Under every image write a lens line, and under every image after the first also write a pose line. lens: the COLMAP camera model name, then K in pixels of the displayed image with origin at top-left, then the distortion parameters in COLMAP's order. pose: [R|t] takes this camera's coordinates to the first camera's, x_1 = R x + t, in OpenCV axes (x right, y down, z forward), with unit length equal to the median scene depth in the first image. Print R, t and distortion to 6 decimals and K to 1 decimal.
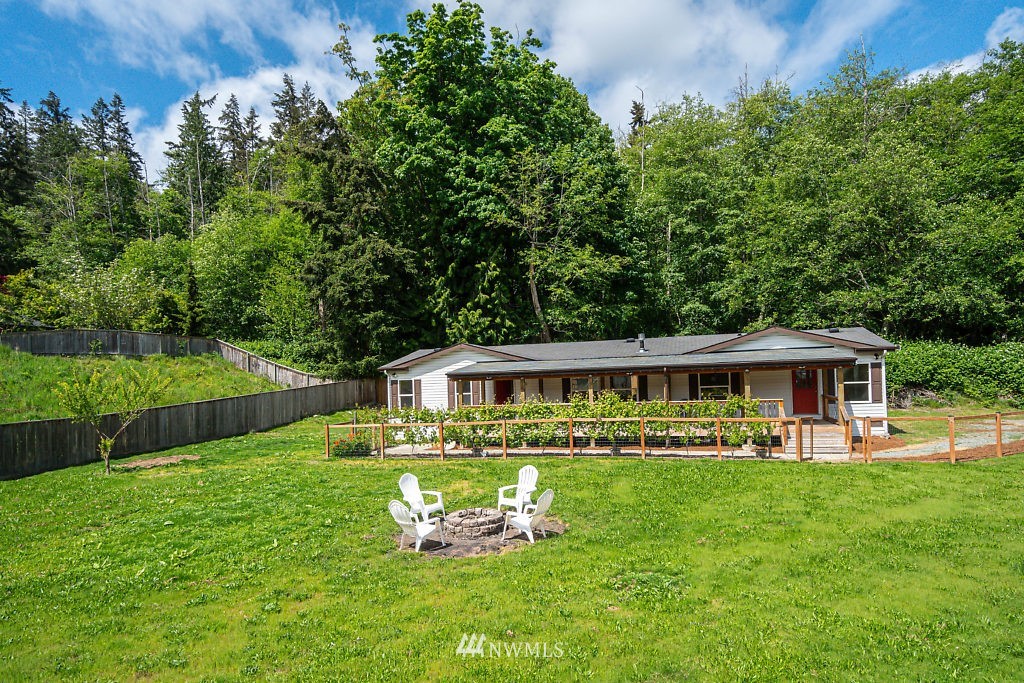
lens RADIAL K [[619.1, 0, 510.2], [0, 619.1, 371.0], [0, 0, 1]] dist [-0.029958, 0.024289]
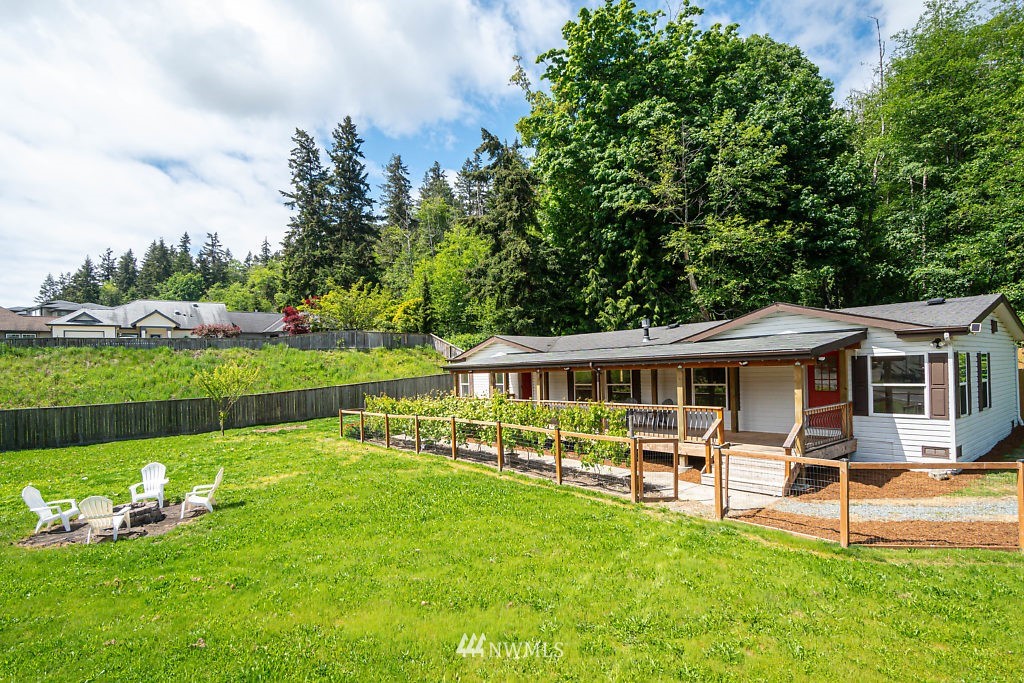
lens RADIAL K [[531.6, 0, 509.0], [0, 531.6, 367.8], [0, 0, 1]] dist [-0.046365, 0.023037]
pose [[0.827968, 0.005462, -0.560748, 0.286001], [0.012607, 0.999518, 0.028352, -0.010577], [0.560633, -0.030544, 0.827501, 0.172707]]
